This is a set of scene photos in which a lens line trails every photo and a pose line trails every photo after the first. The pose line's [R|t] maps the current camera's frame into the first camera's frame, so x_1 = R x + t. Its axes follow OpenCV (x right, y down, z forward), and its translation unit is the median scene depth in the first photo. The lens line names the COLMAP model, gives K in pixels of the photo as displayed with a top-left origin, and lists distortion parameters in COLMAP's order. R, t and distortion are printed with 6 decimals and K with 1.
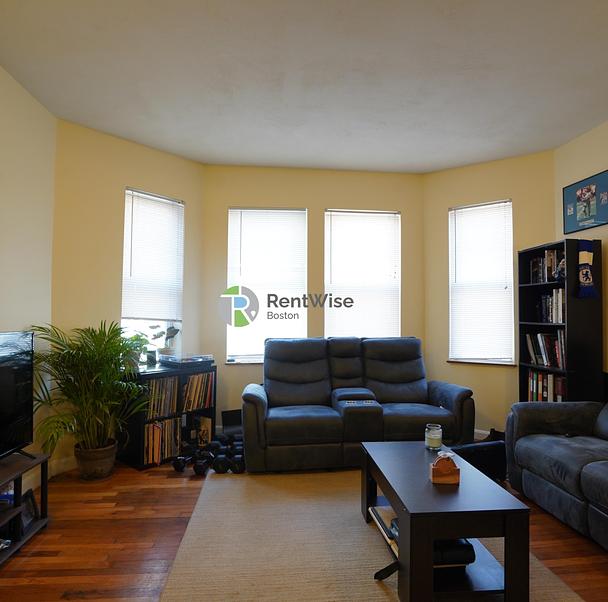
lens RADIAL K [[423.0, 0, 301.0], [0, 423.0, 301.3], [0, 0, 1]] dist [-0.056087, 0.024979]
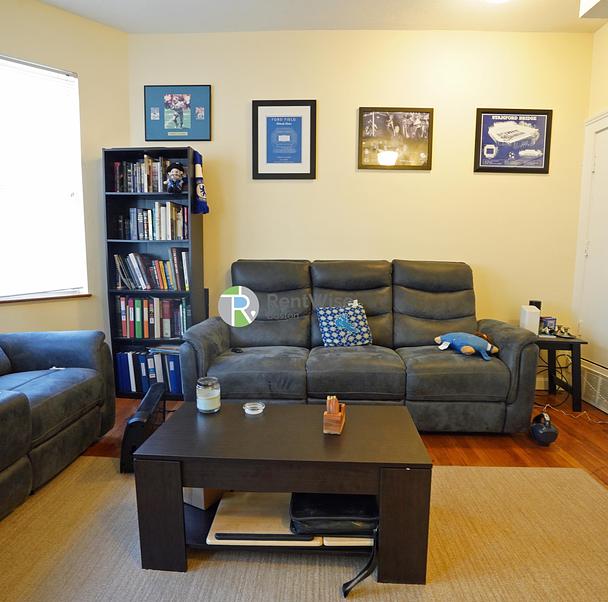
lens RADIAL K [[423.0, 0, 303.4], [0, 423.0, 298.9], [0, 0, 1]] dist [-0.056087, 0.024979]
pose [[0.130118, -0.121569, 0.984017, -0.249554], [-0.040463, 0.990977, 0.127779, 0.048381], [-0.990673, -0.056442, 0.124025, 0.562129]]
